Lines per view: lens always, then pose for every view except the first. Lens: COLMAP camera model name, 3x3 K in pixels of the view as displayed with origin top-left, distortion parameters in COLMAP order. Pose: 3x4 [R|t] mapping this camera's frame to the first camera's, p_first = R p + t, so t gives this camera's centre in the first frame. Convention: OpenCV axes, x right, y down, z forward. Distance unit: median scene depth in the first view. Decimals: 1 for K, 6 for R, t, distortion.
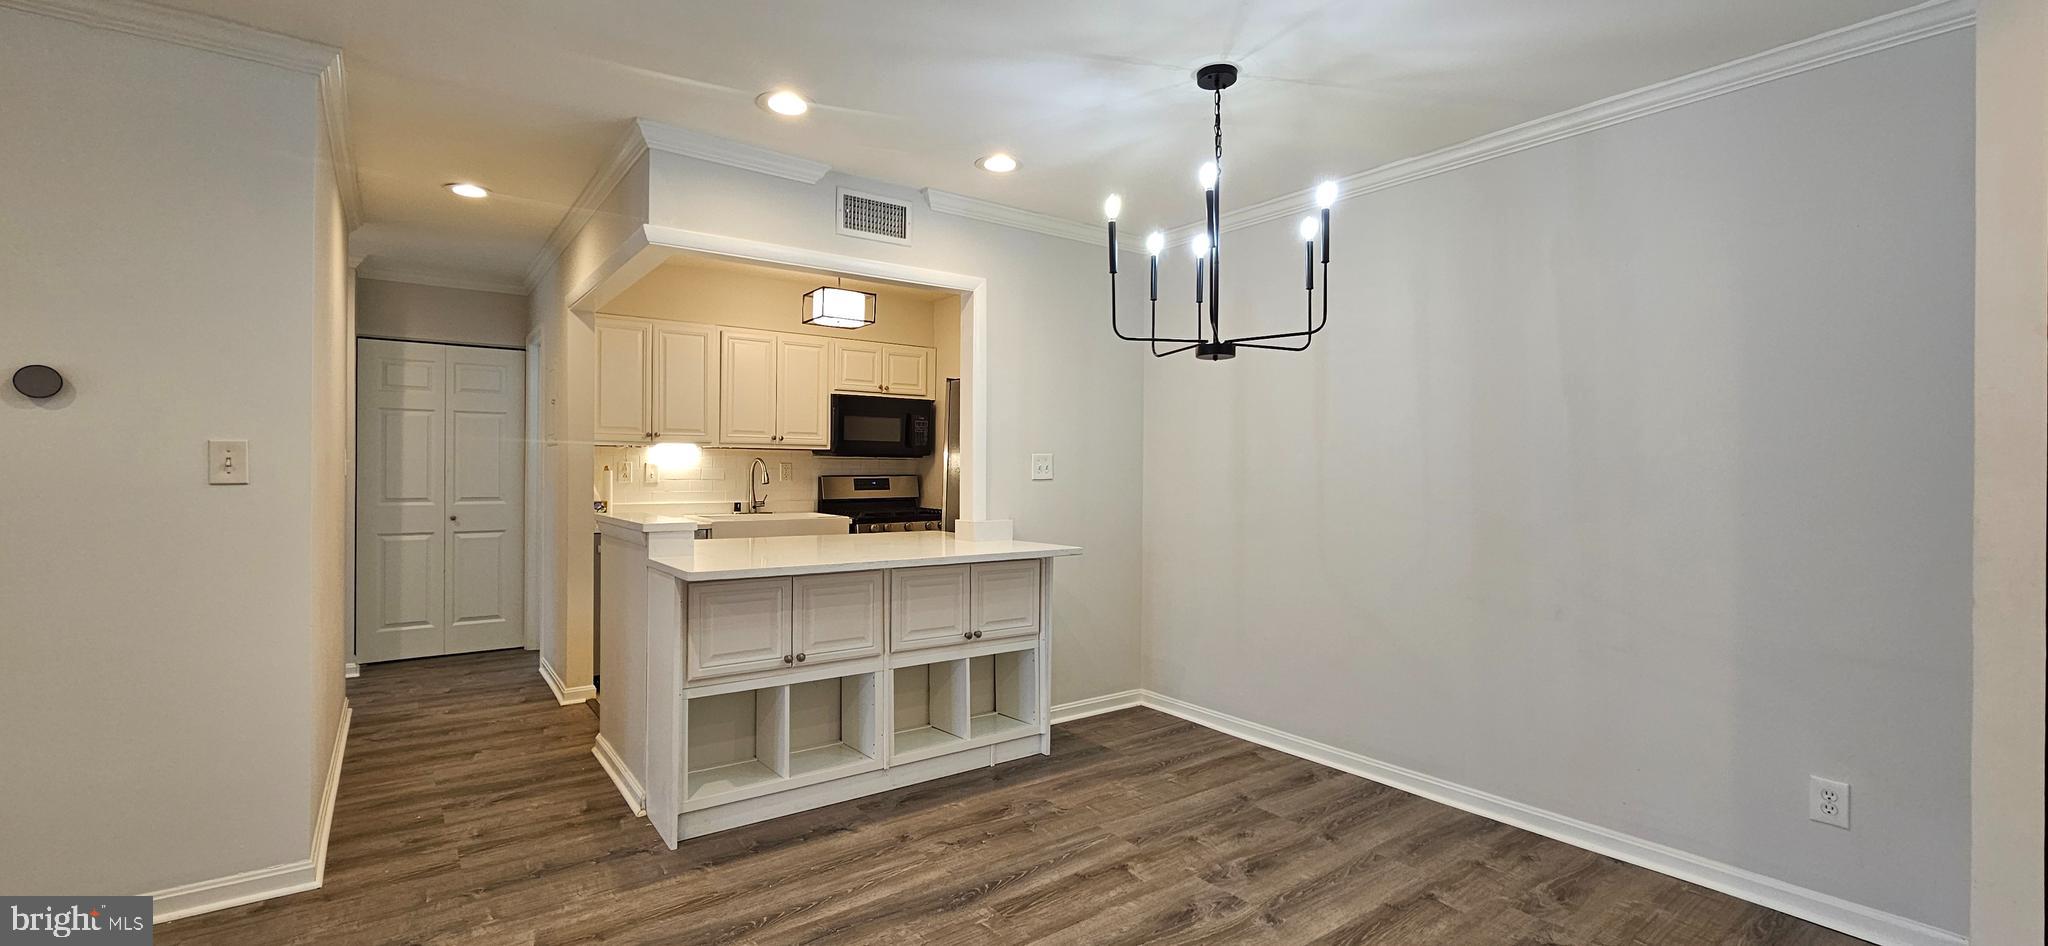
lens RADIAL K [[842.6, 0, 1026.7], [0, 842.6, 466.2], [0, 0, 1]] dist [-0.000758, -0.000381]
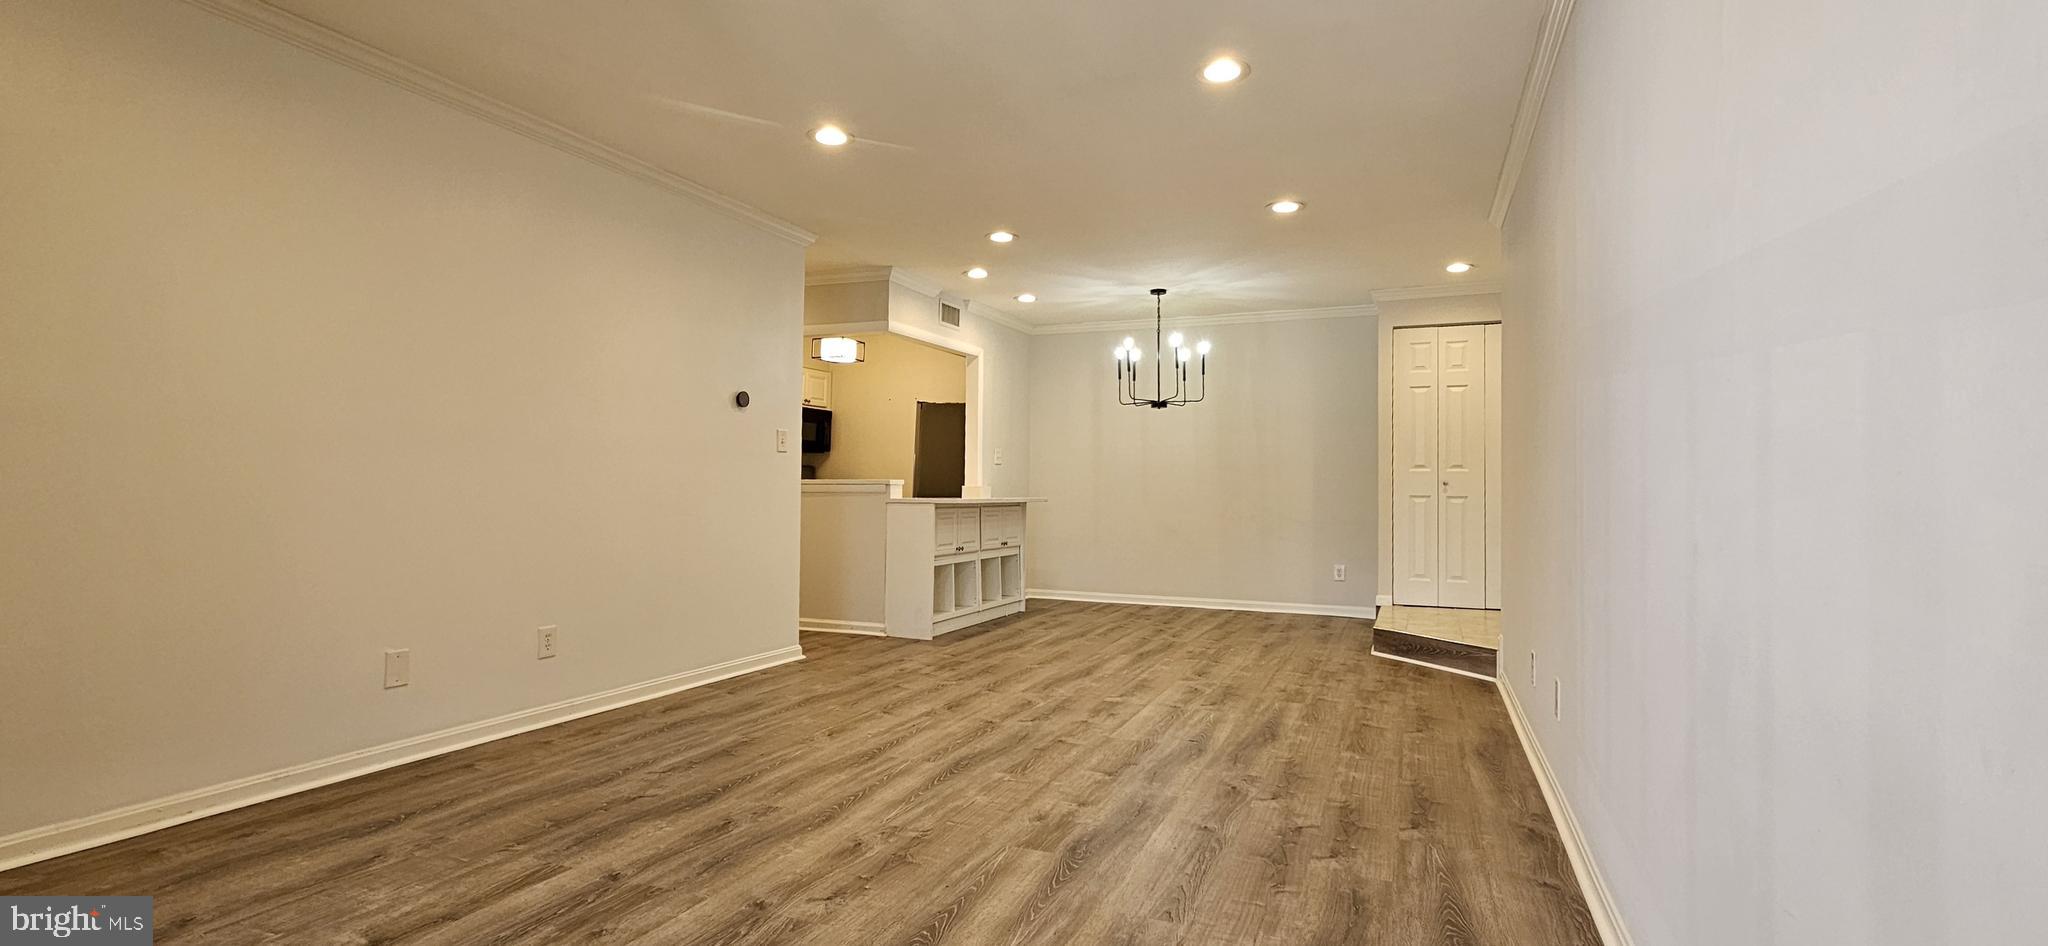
lens RADIAL K [[926.7, 0, 1030.1], [0, 926.7, 465.5], [0, 0, 1]] dist [-0.004994, 0.000272]
pose [[0.863168, 0.011339, 0.504790, -1.129400], [-0.002957, 0.999844, -0.017402, 0.066194], [-0.504909, 0.013528, 0.863067, -0.870173]]
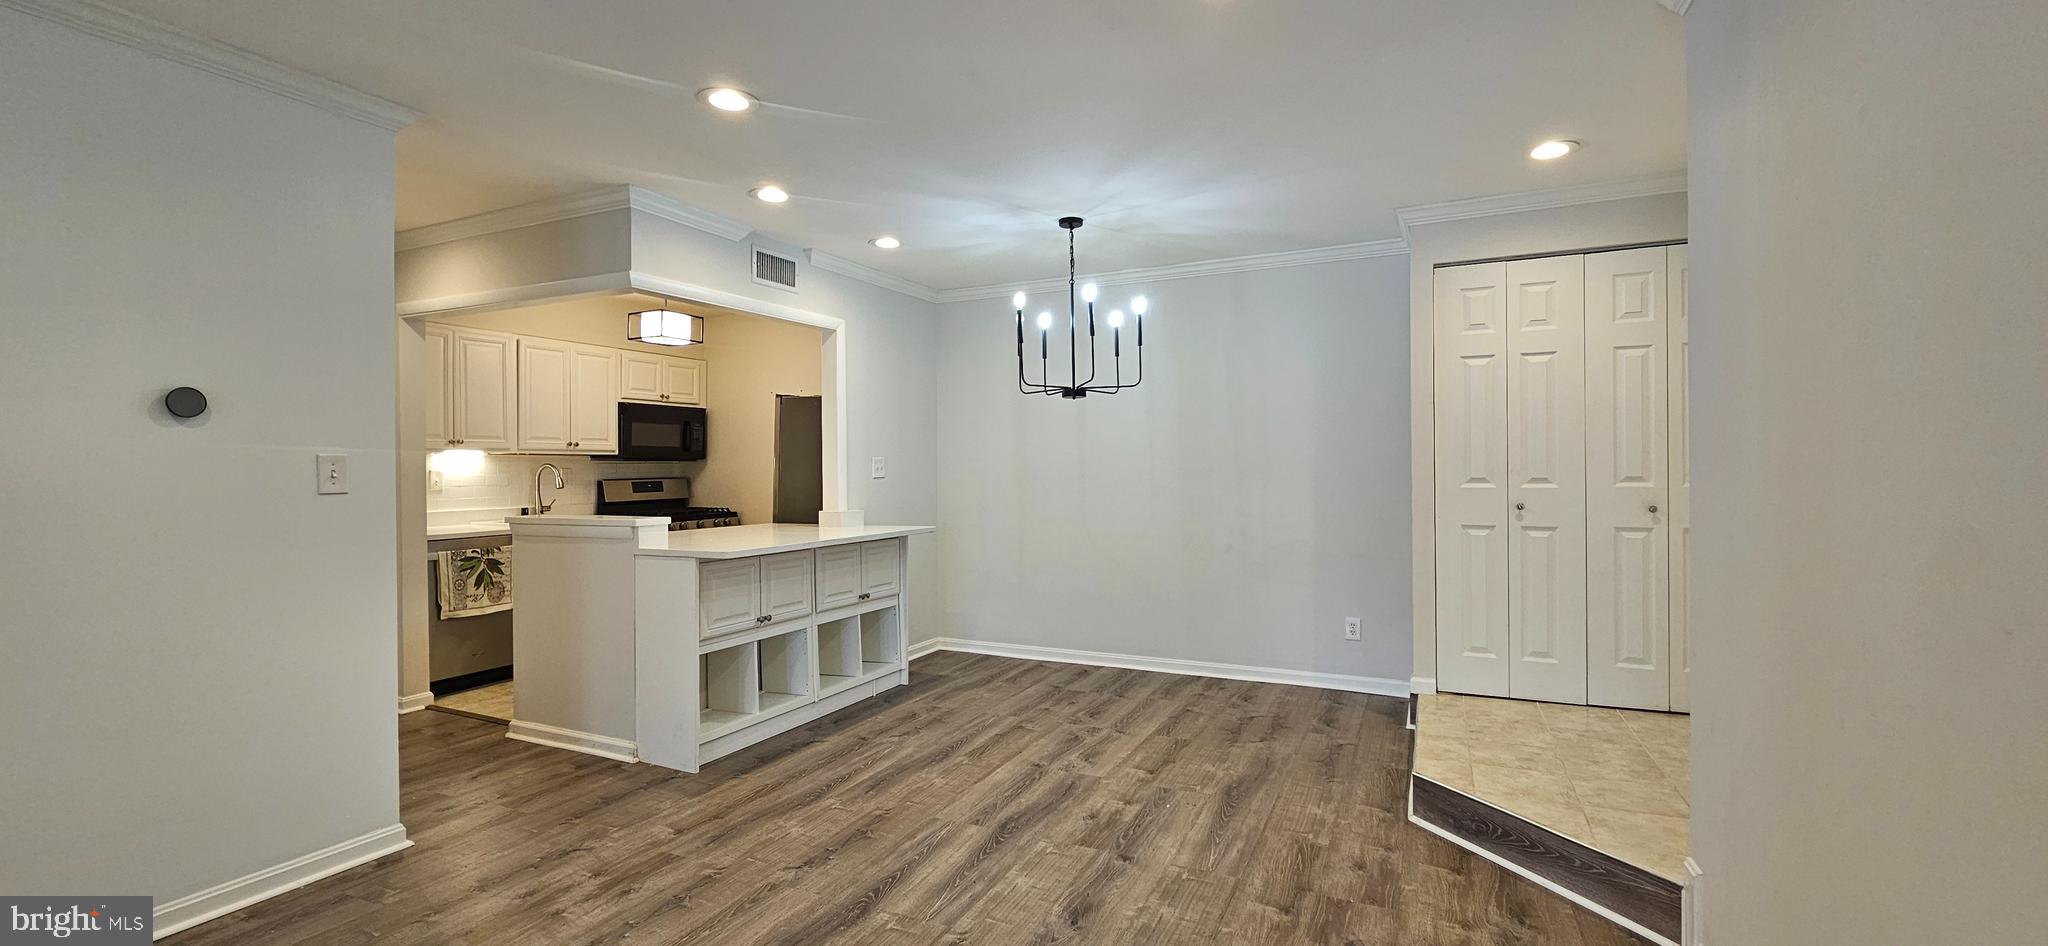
lens RADIAL K [[842.6, 0, 1027.6], [0, 842.6, 462.7], [0, 0, 1]] dist [-0.000758, -0.000381]
pose [[0.887301, -0.012774, 0.461014, -0.470033], [0.014234, 0.999899, 0.000310, -0.005055], [-0.460971, 0.006287, 0.887393, -0.304155]]
